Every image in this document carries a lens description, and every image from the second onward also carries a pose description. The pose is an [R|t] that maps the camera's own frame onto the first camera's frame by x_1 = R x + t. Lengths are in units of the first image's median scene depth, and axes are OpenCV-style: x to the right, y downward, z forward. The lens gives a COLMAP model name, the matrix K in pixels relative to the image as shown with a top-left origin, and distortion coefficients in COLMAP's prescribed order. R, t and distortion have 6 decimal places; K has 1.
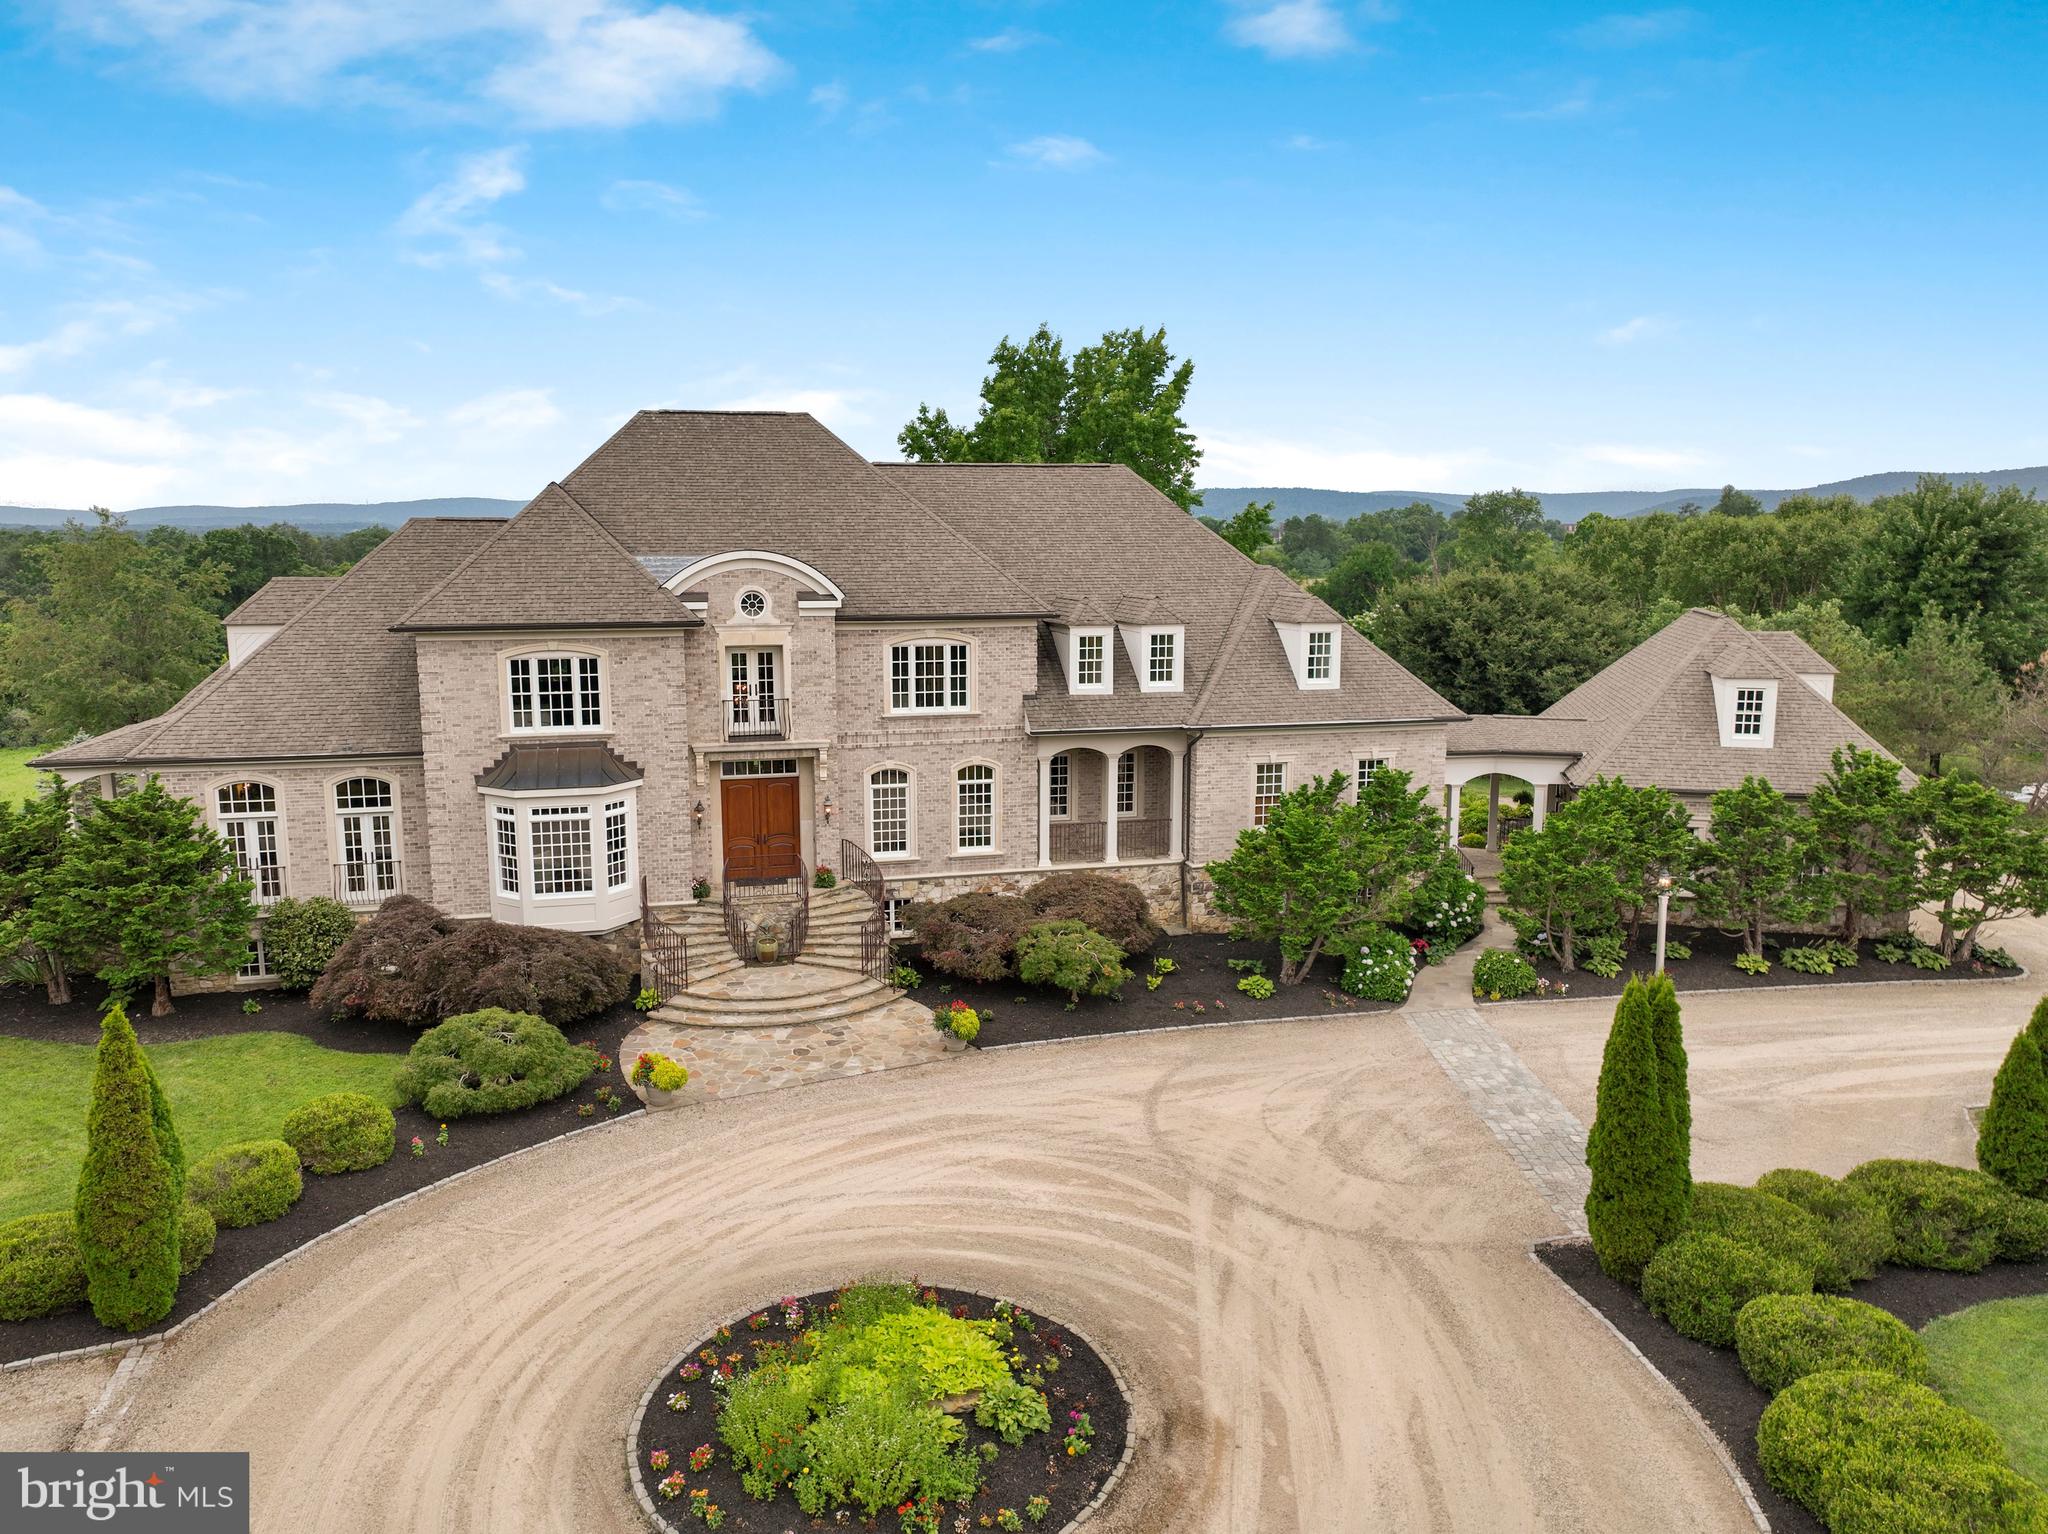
lens RADIAL K [[1437.6, 0, 1018.2], [0, 1437.6, 764.9], [0, 0, 1]] dist [0.001814, 0.012938]
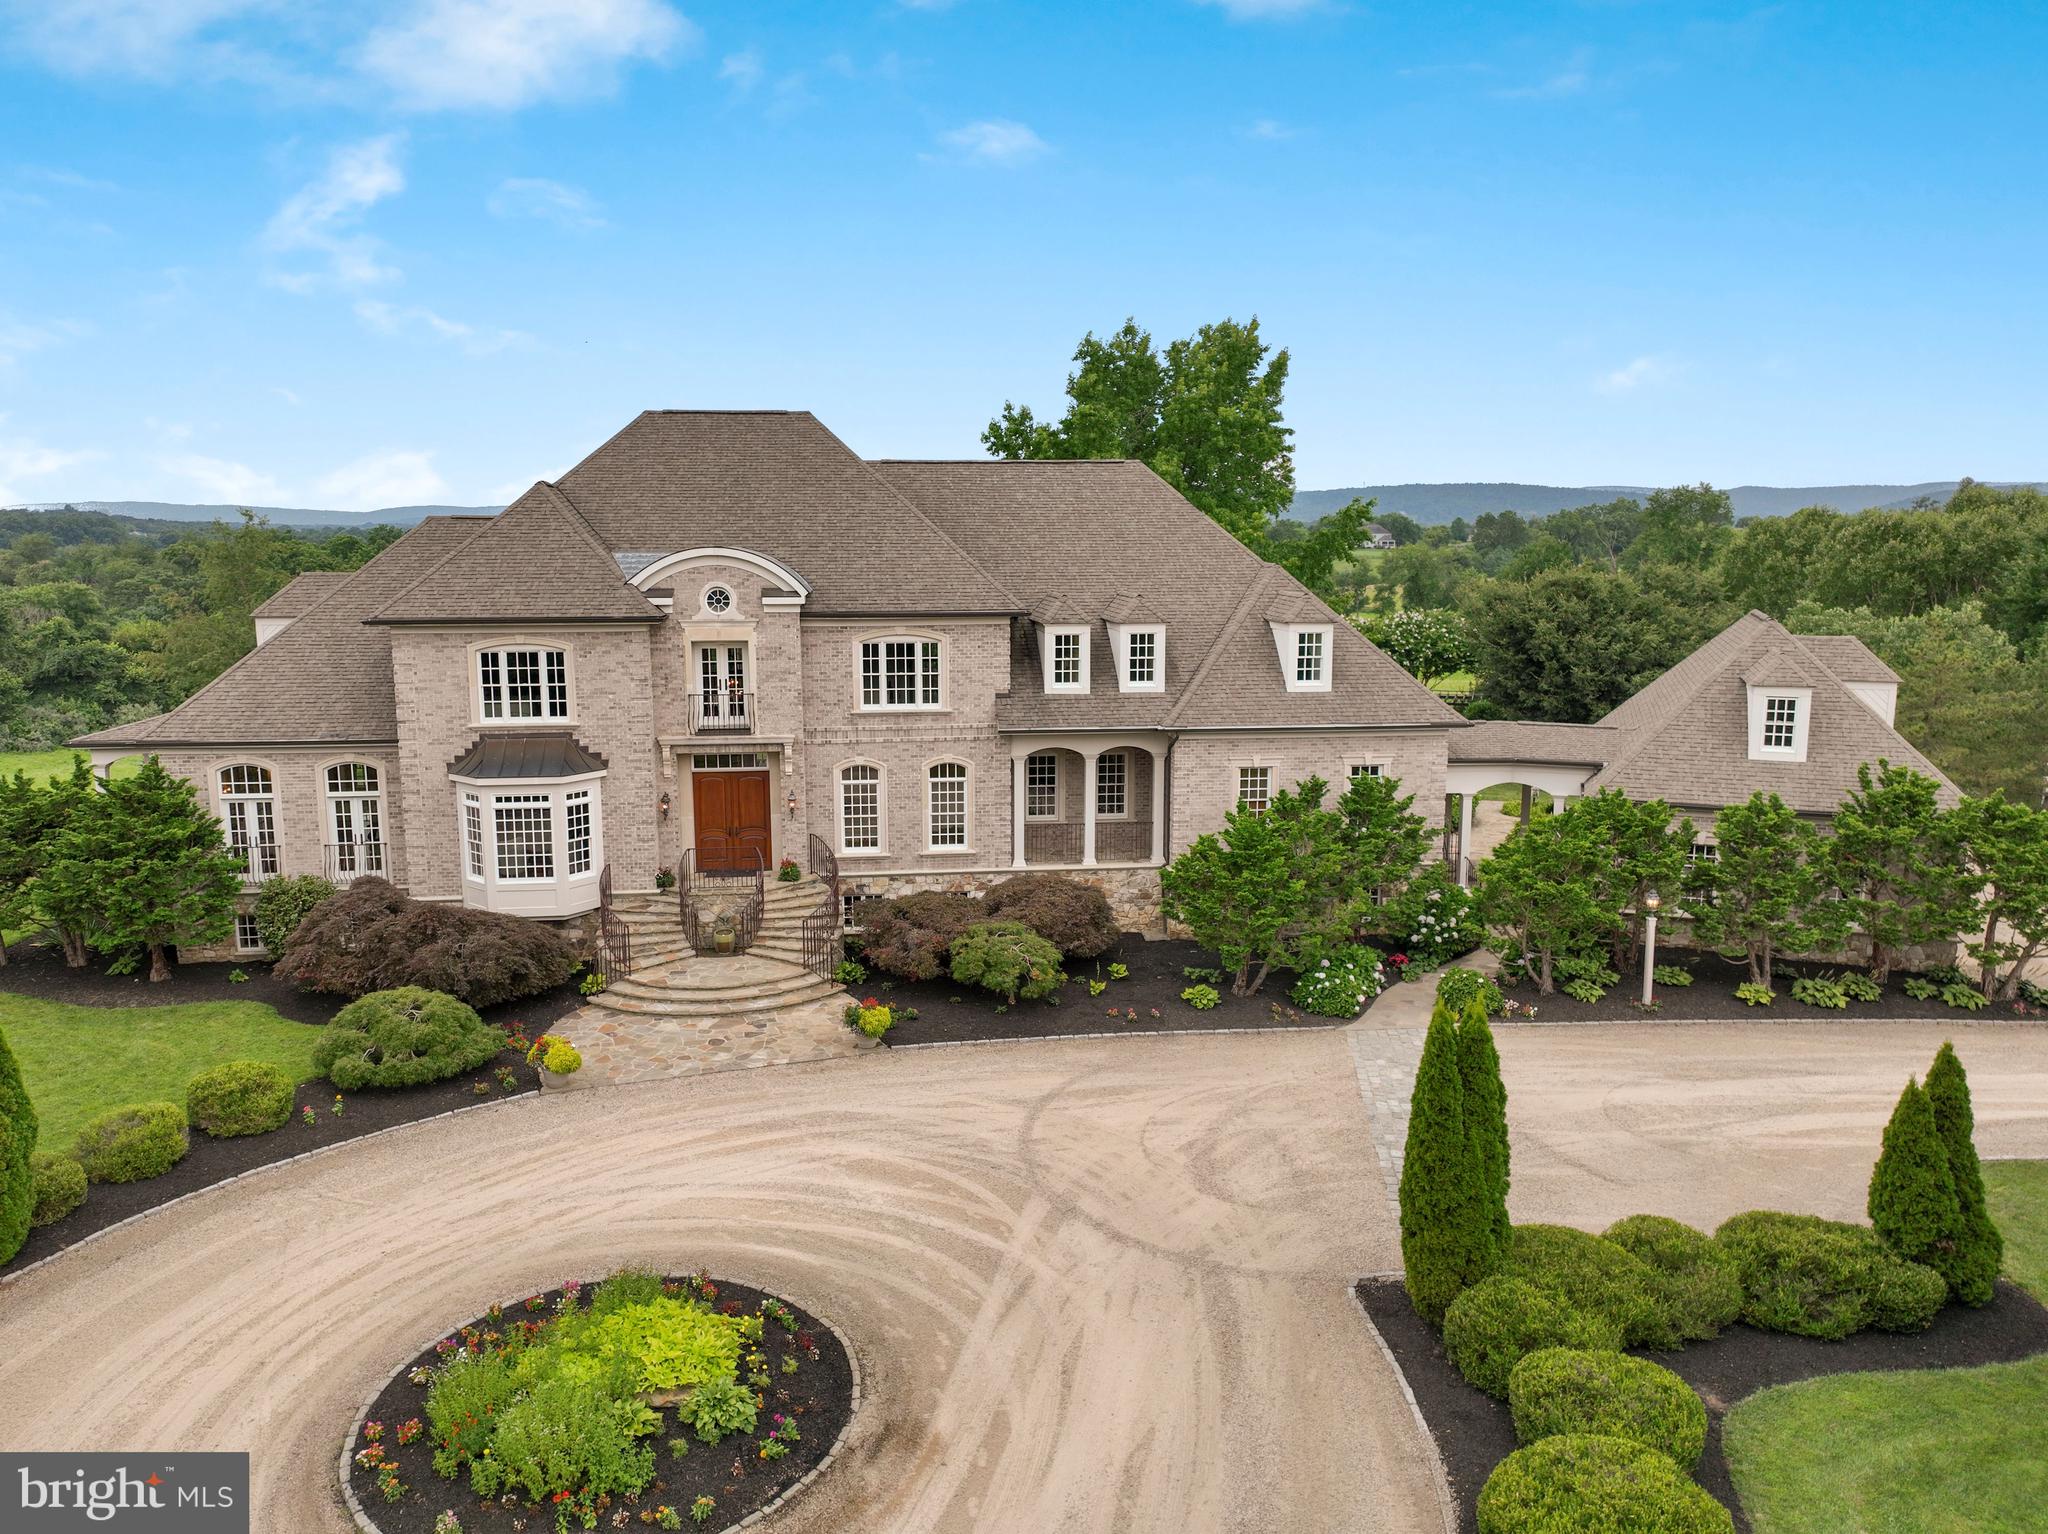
lens RADIAL K [[1437.6, 0, 1020.6], [0, 1437.6, 769.6], [0, 0, 1]] dist [0.001814, 0.012938]
pose [[0.991427, 0.020726, -0.129011, 0.166610], [-0.020116, 0.999779, 0.006031, -0.002553], [0.129107, -0.003384, 0.991625, 0.019937]]
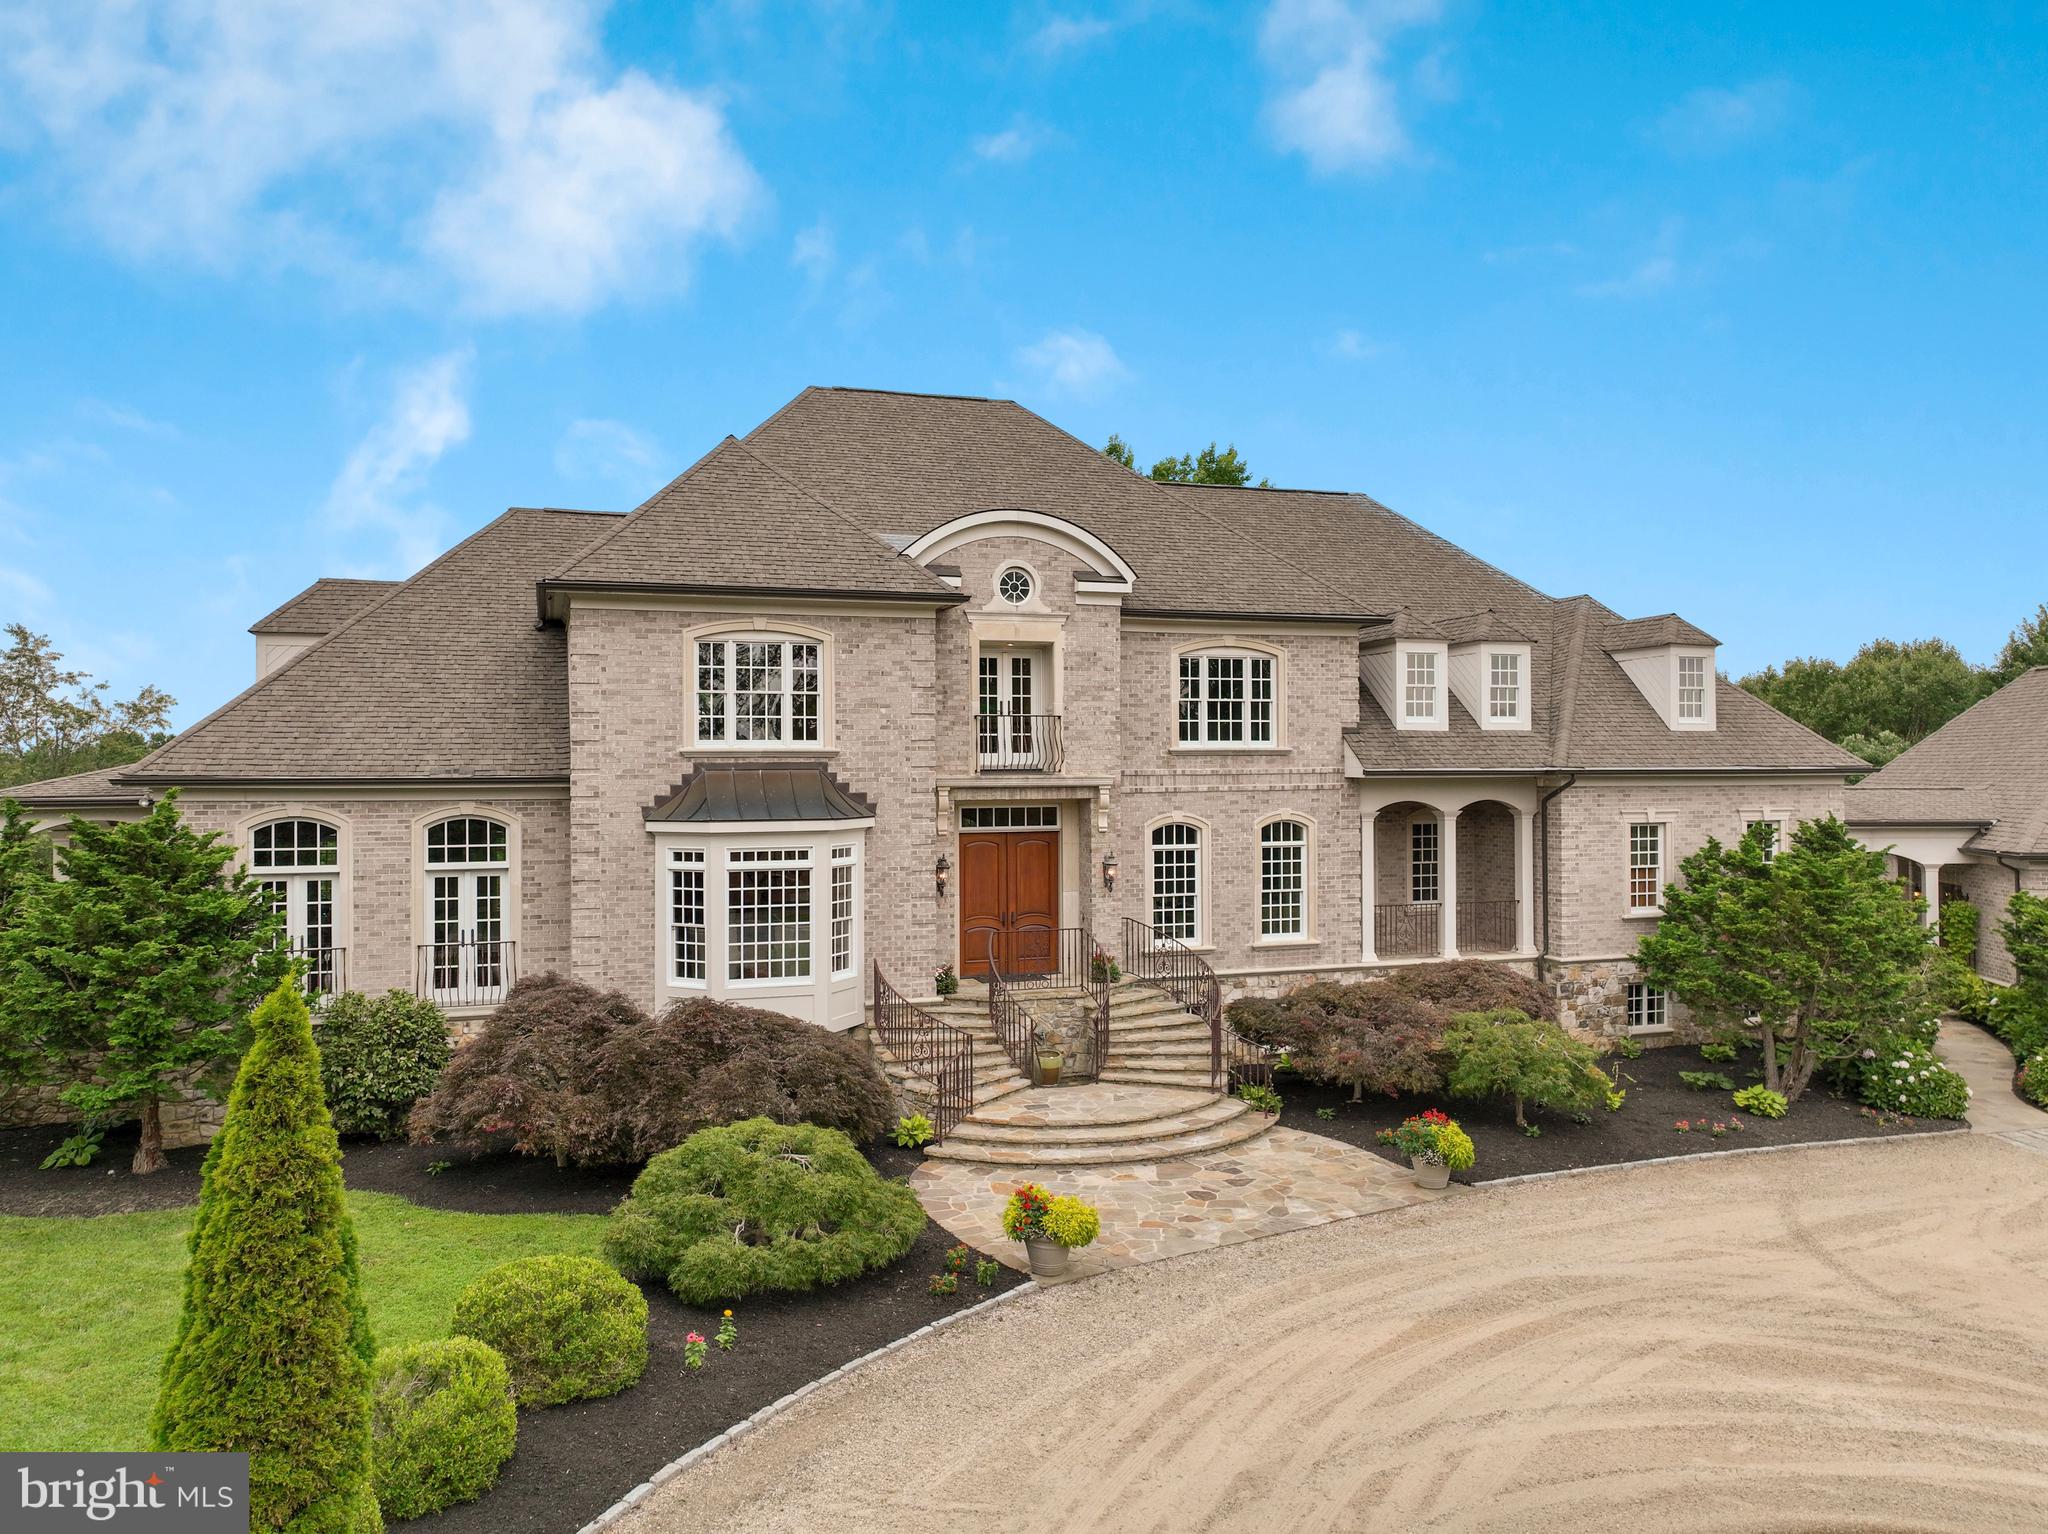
lens RADIAL K [[1437.6, 0, 1016.9], [0, 1437.6, 762.1], [0, 0, 1]] dist [0.001814, 0.012938]
pose [[0.997609, -0.004212, 0.068987, -0.243409], [0.015396, 0.986603, -0.162409, 0.099163], [-0.067378, 0.163082, 0.984309, 0.305137]]
